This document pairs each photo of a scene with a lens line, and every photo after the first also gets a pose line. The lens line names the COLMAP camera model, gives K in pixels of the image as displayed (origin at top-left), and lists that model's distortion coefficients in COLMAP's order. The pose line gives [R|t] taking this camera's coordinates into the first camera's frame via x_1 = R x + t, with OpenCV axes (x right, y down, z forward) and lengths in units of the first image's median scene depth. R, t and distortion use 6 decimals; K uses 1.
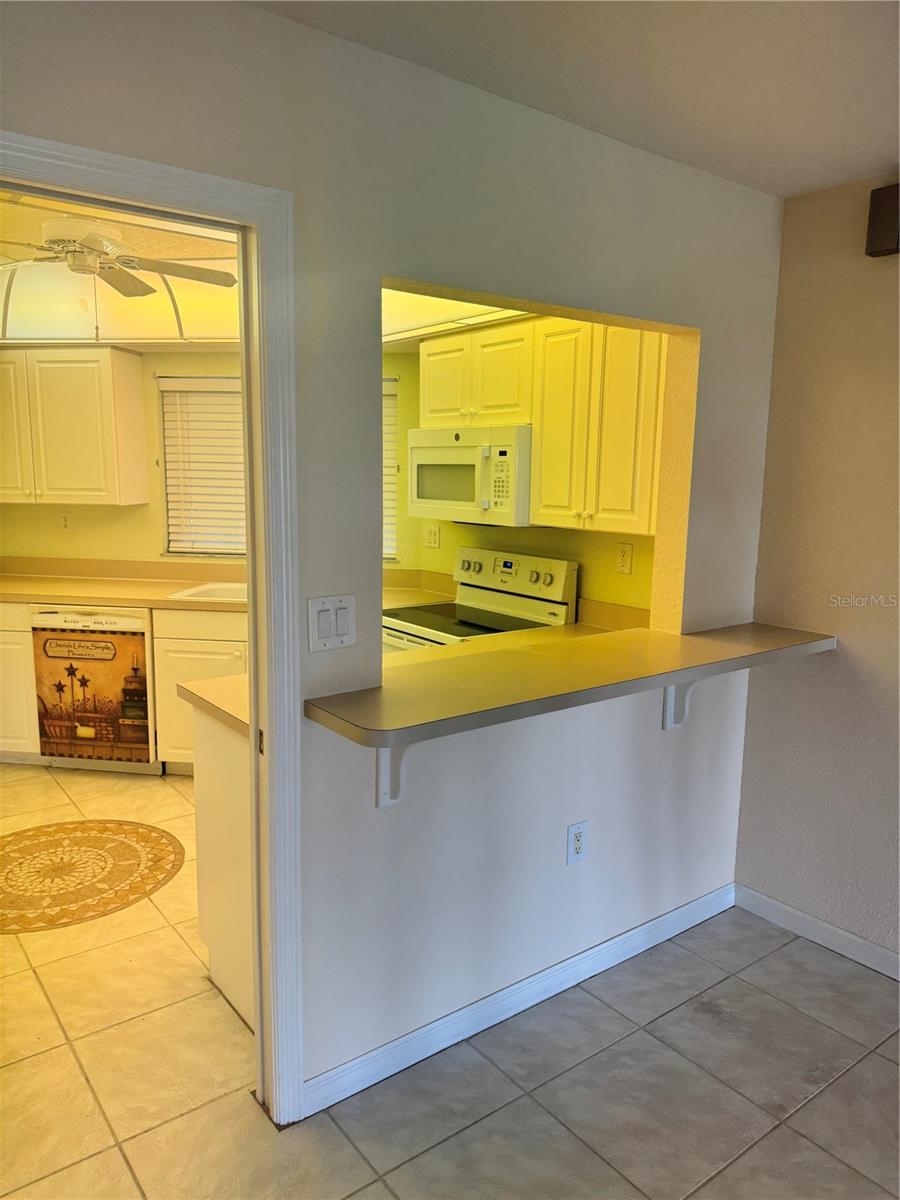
lens RADIAL K [[847.9, 0, 442.3], [0, 847.9, 601.9], [0, 0, 1]] dist [0.071858, -0.073607]
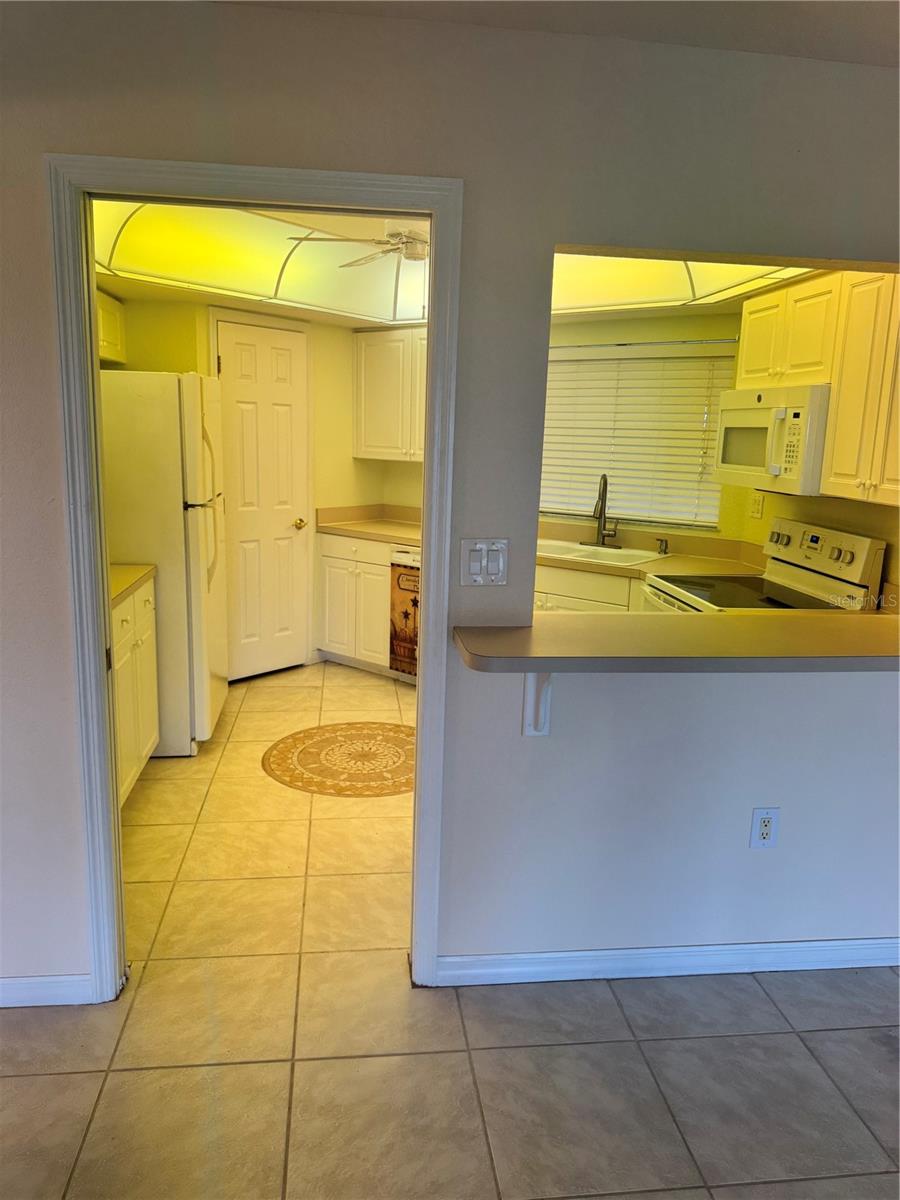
lens RADIAL K [[847.9, 0, 454.0], [0, 847.9, 601.7], [0, 0, 1]] dist [0.071858, -0.073607]
pose [[0.867842, 0.112929, -0.483836, 0.203507], [-0.098095, 0.993602, 0.055959, 0.009708], [0.487060, -0.001102, 0.873368, 0.001445]]
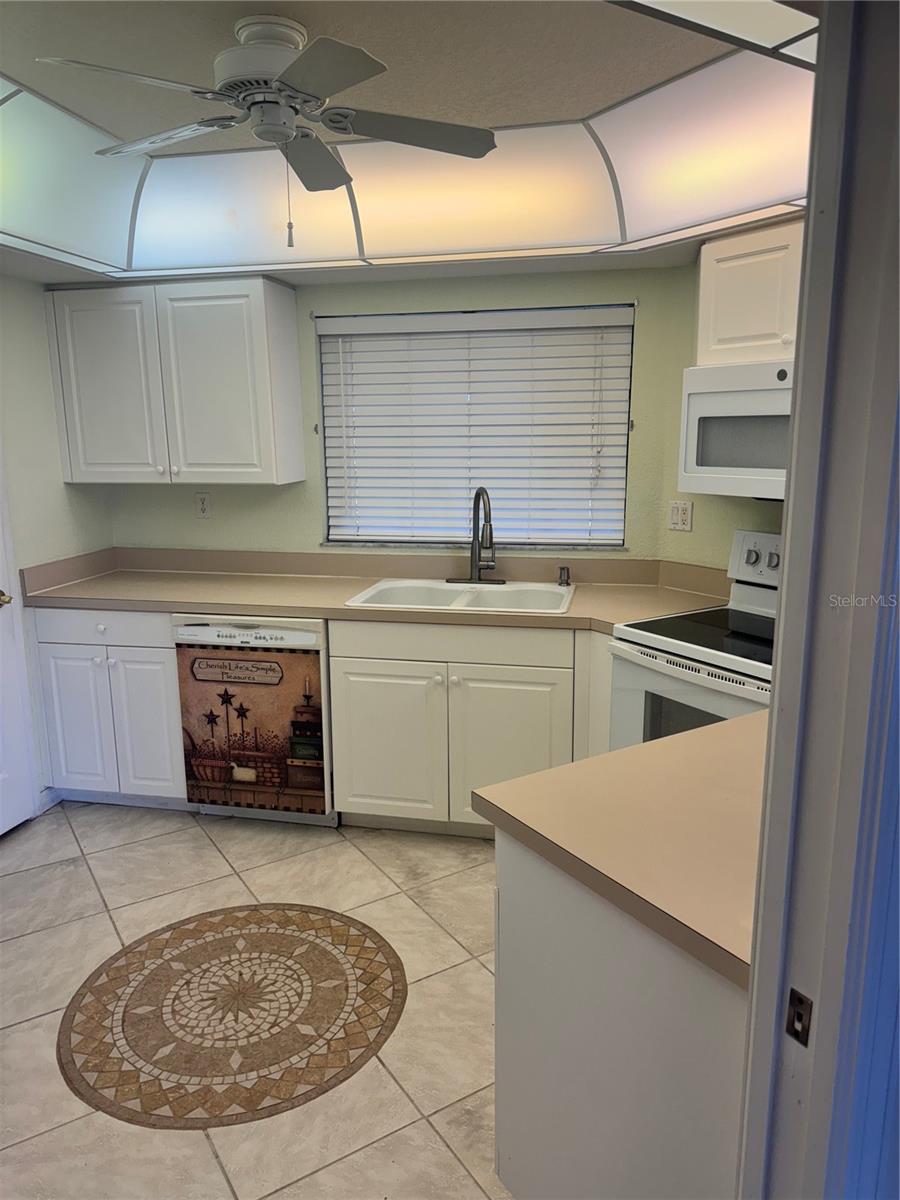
lens RADIAL K [[847.9, 0, 446.0], [0, 847.9, 598.1], [0, 0, 1]] dist [0.071858, -0.073607]
pose [[0.996823, -0.008028, -0.079242, -0.190396], [0.011205, 0.999147, 0.039735, -0.044059], [0.078856, -0.040496, 0.996063, 0.273452]]
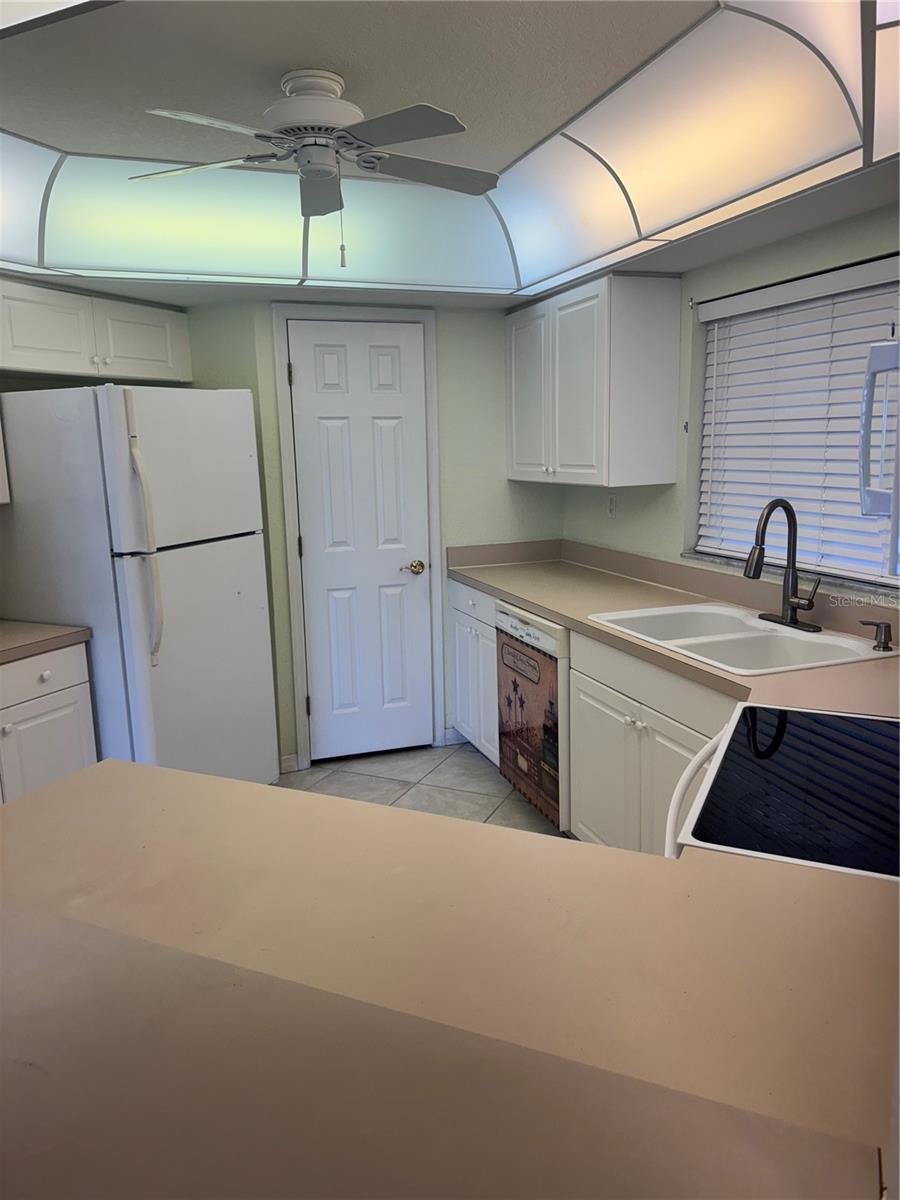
lens RADIAL K [[847.9, 0, 465.8], [0, 847.9, 594.4], [0, 0, 1]] dist [0.071858, -0.073607]
pose [[0.474188, 0.132751, -0.870358, 0.274325], [-0.108566, 0.989839, 0.091826, -0.086198], [0.873704, 0.050949, 0.483782, 0.624335]]
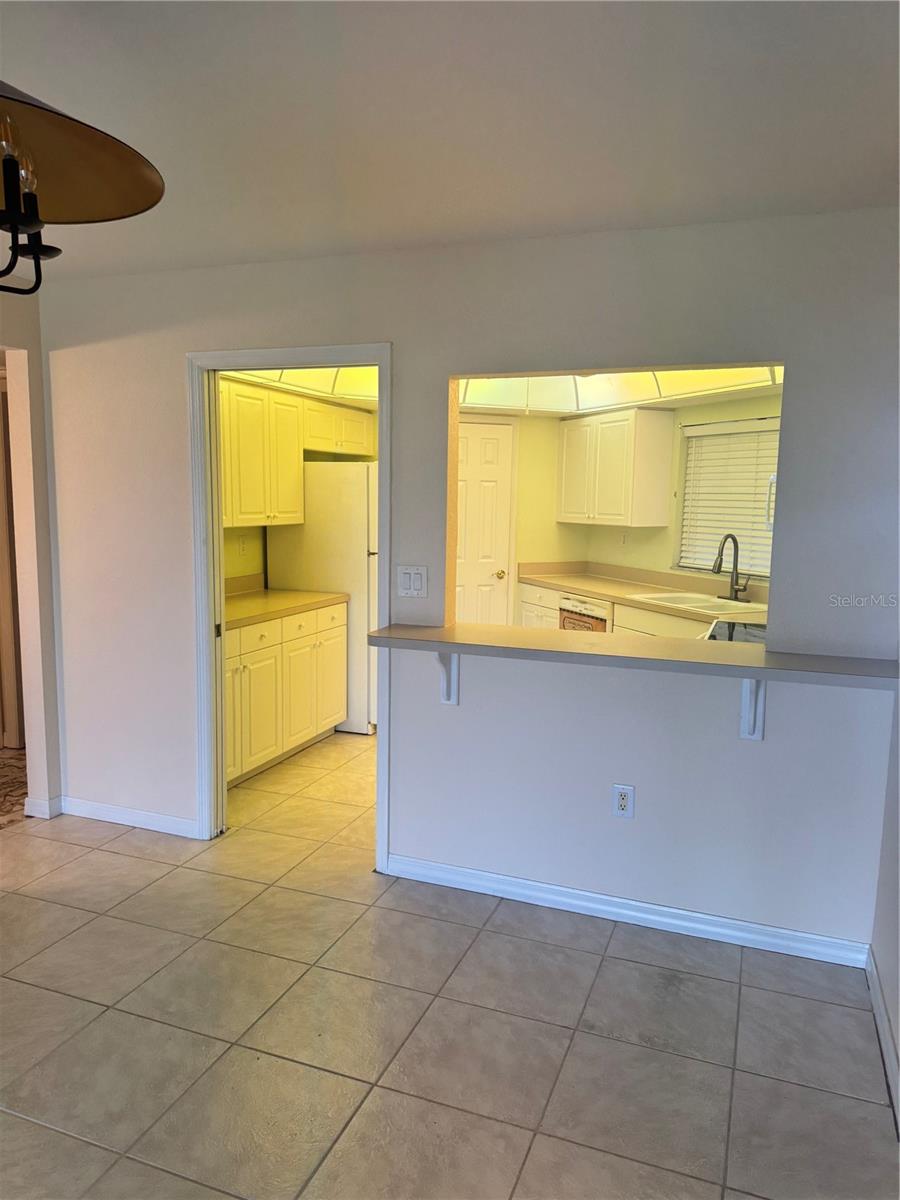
lens RADIAL K [[847.9, 0, 451.1], [0, 847.9, 604.8], [0, 0, 1]] dist [0.071858, -0.073607]
pose [[0.527441, 0.104742, -0.843111, 0.703445], [-0.141881, 0.989295, 0.034143, 0.002322], [0.837661, 0.101613, 0.536655, 0.088624]]
